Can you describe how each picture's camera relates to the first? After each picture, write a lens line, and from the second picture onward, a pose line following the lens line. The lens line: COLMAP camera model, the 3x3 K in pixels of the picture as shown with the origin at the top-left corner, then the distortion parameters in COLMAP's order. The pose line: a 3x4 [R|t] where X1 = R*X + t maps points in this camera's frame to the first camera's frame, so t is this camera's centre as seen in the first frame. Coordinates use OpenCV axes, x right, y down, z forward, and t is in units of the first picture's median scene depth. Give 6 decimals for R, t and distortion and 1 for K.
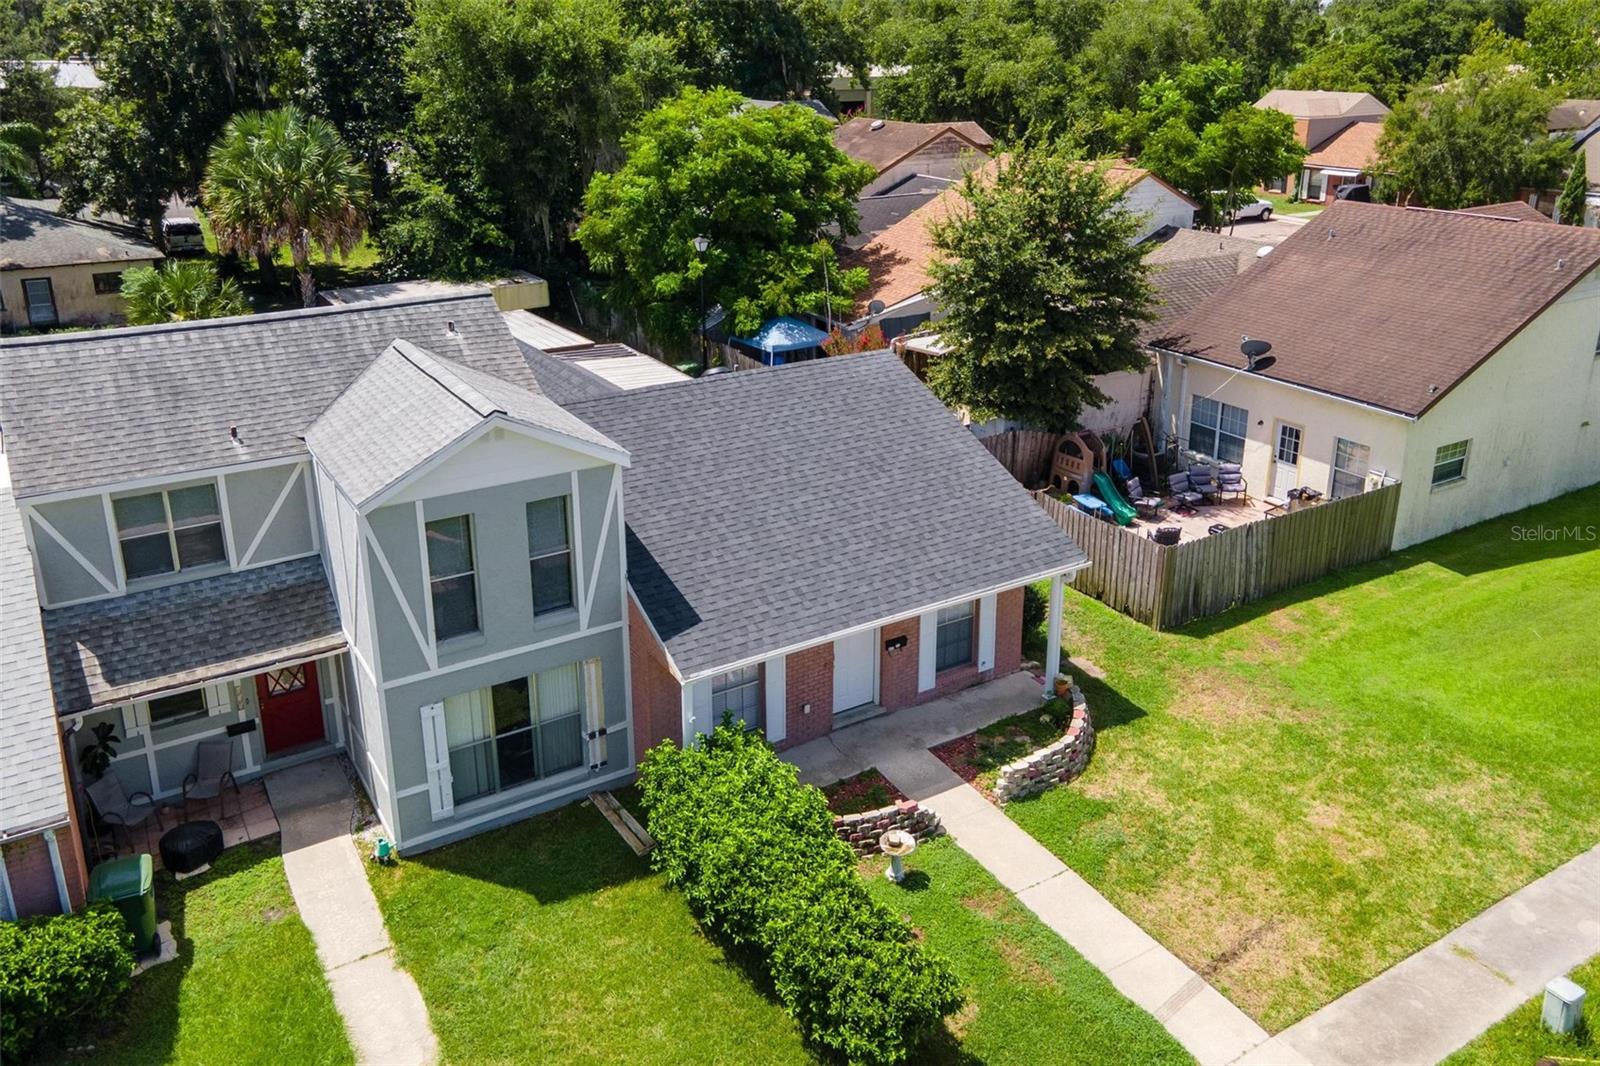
lens RADIAL K [[1196.4, 0, 800.0], [0, 1196.4, 533.0], [0, 0, 1]] dist [0.034275, -0.001407]
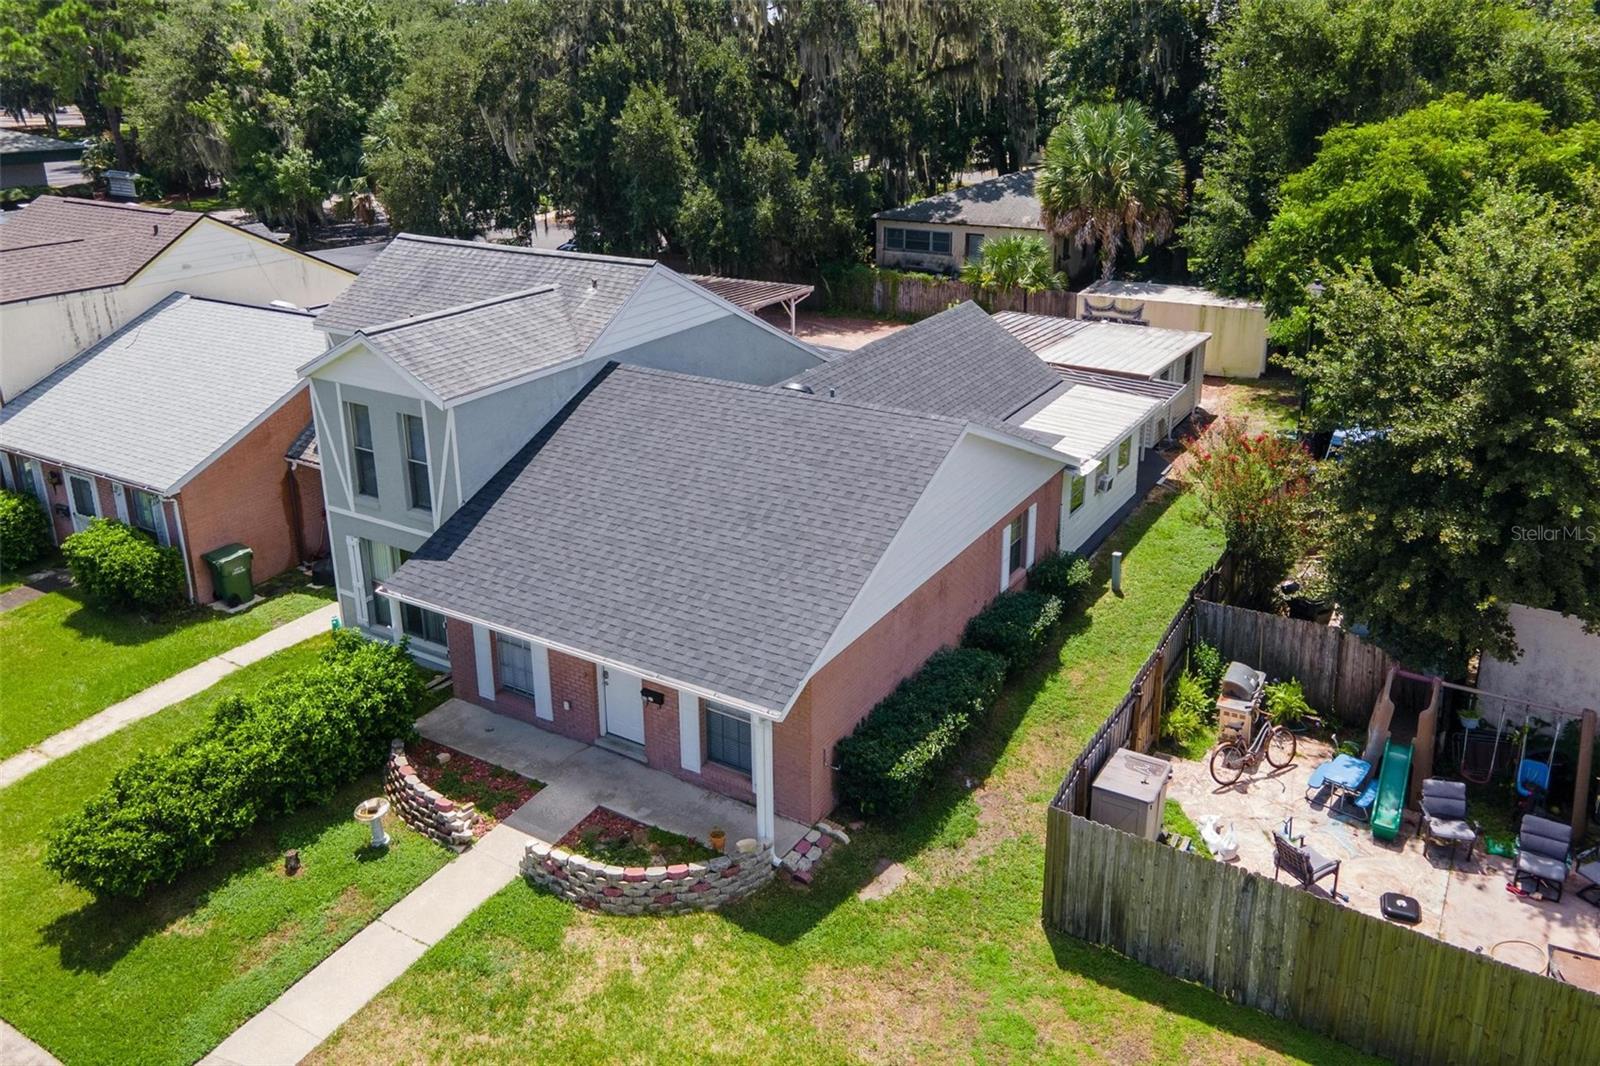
lens RADIAL K [[1196.4, 0, 800.0], [0, 1196.4, 533.0], [0, 0, 1]] dist [0.034275, -0.001407]
pose [[0.451821, 0.343333, -0.823395, 0.876787], [-0.336449, 0.920400, 0.199162, -0.254247], [0.826232, 0.187045, 0.531370, 0.598570]]
